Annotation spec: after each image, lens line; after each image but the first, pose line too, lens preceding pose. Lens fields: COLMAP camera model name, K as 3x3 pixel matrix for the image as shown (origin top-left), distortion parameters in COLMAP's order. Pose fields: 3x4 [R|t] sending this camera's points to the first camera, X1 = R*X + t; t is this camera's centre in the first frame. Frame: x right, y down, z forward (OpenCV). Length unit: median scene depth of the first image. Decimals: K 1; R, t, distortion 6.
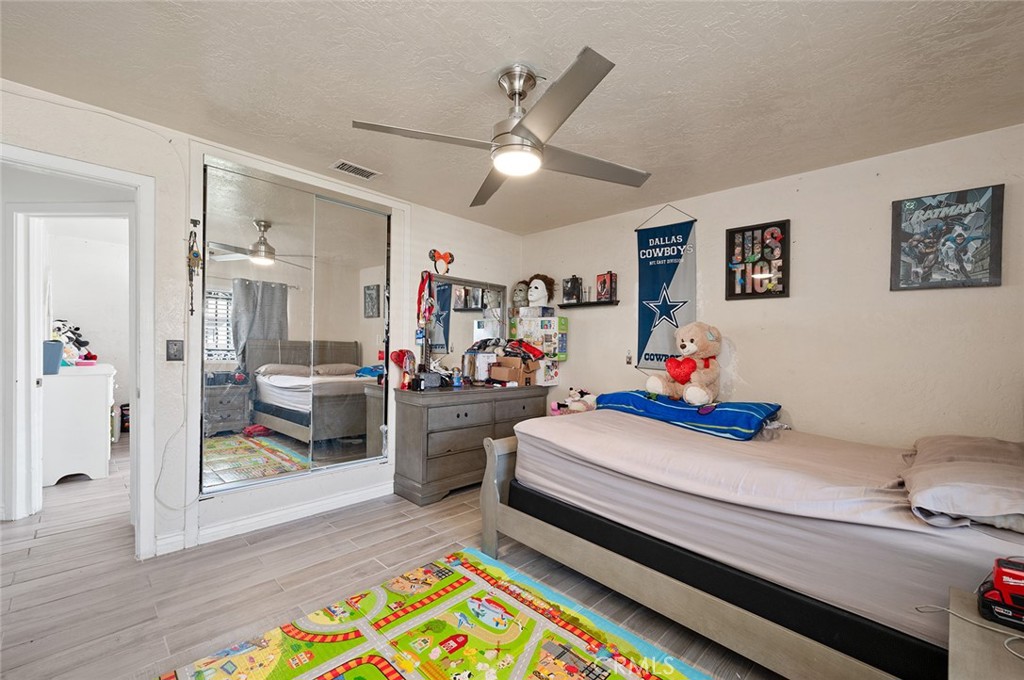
lens RADIAL K [[409.5, 0, 514.5], [0, 409.5, 348.6], [0, 0, 1]] dist [-0.001251, -0.000111]
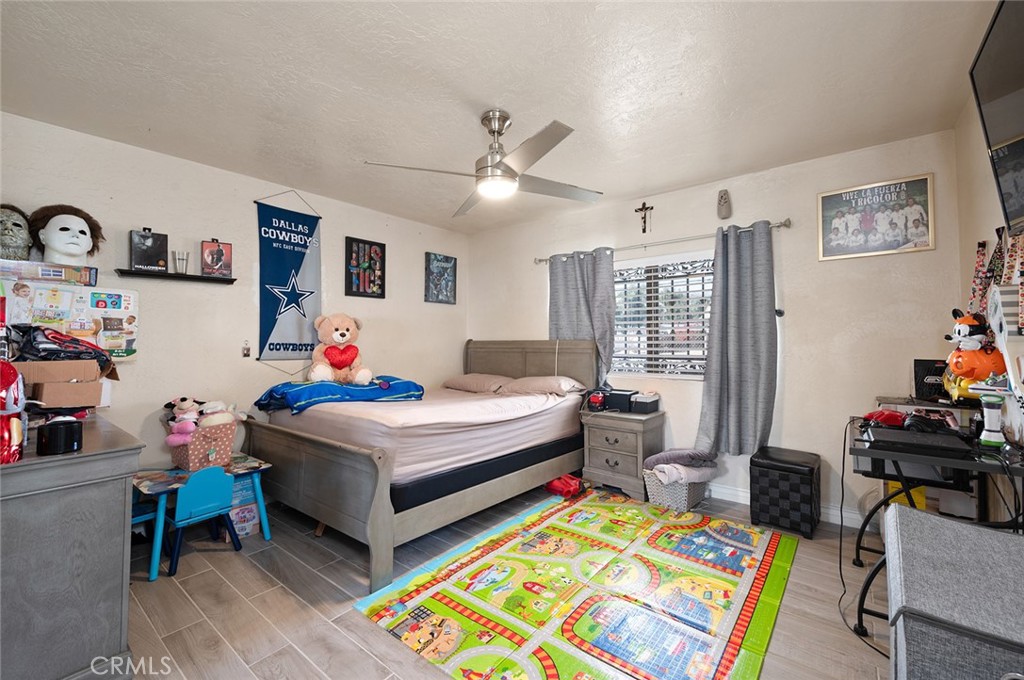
lens RADIAL K [[413.2, 0, 512.9], [0, 413.2, 324.8], [0, 0, 1]] dist [0.000165, 0.000051]
pose [[-0.070168, 0.009238, 0.997492, -0.738262], [0.008229, 0.999928, -0.008682, -0.019283], [-0.997501, 0.007599, -0.070239, 0.624471]]
